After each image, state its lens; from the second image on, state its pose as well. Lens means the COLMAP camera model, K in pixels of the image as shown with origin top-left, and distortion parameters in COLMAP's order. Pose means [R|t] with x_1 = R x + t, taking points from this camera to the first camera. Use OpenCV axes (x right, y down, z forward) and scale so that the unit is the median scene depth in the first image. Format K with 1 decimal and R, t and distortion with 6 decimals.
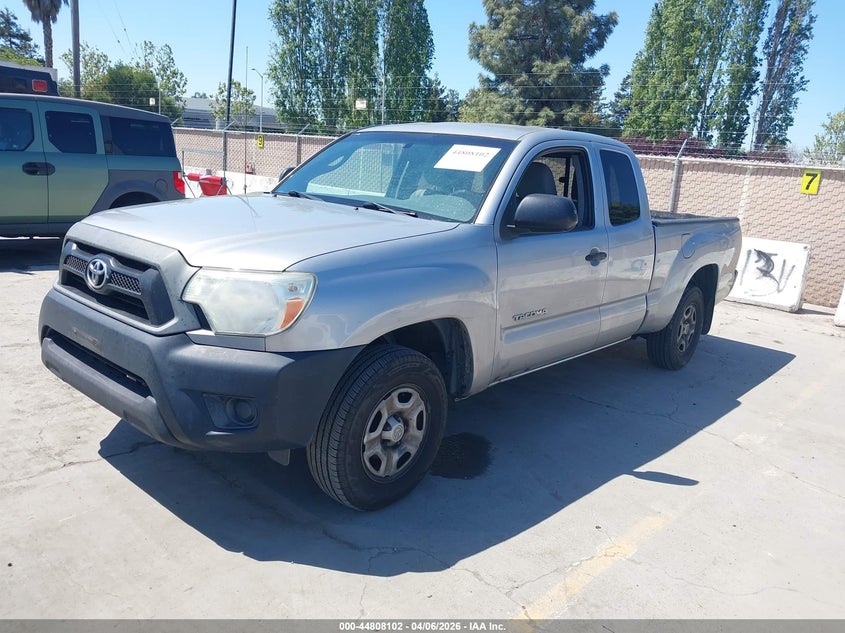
lens RADIAL K [[671.1, 0, 420.1], [0, 671.1, 314.4], [0, 0, 1]] dist [-0.016755, 0.003528]
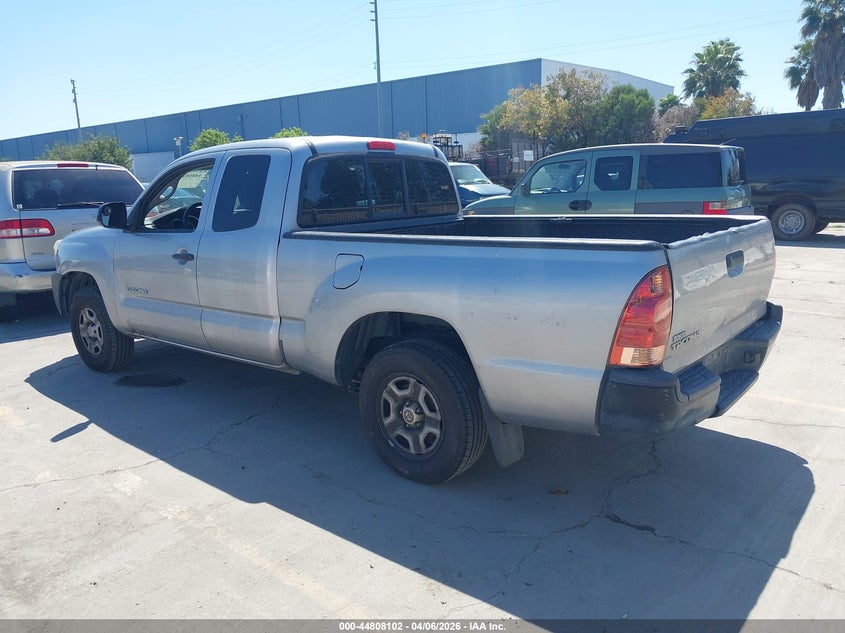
lens RADIAL K [[671.1, 0, 421.9], [0, 671.1, 315.4], [0, 0, 1]] dist [-0.016755, 0.003528]
pose [[0.036867, 0.123925, -0.991607, 1.502651], [-0.198894, 0.973339, 0.114247, -0.214428], [0.979327, 0.193013, 0.060532, 1.451341]]
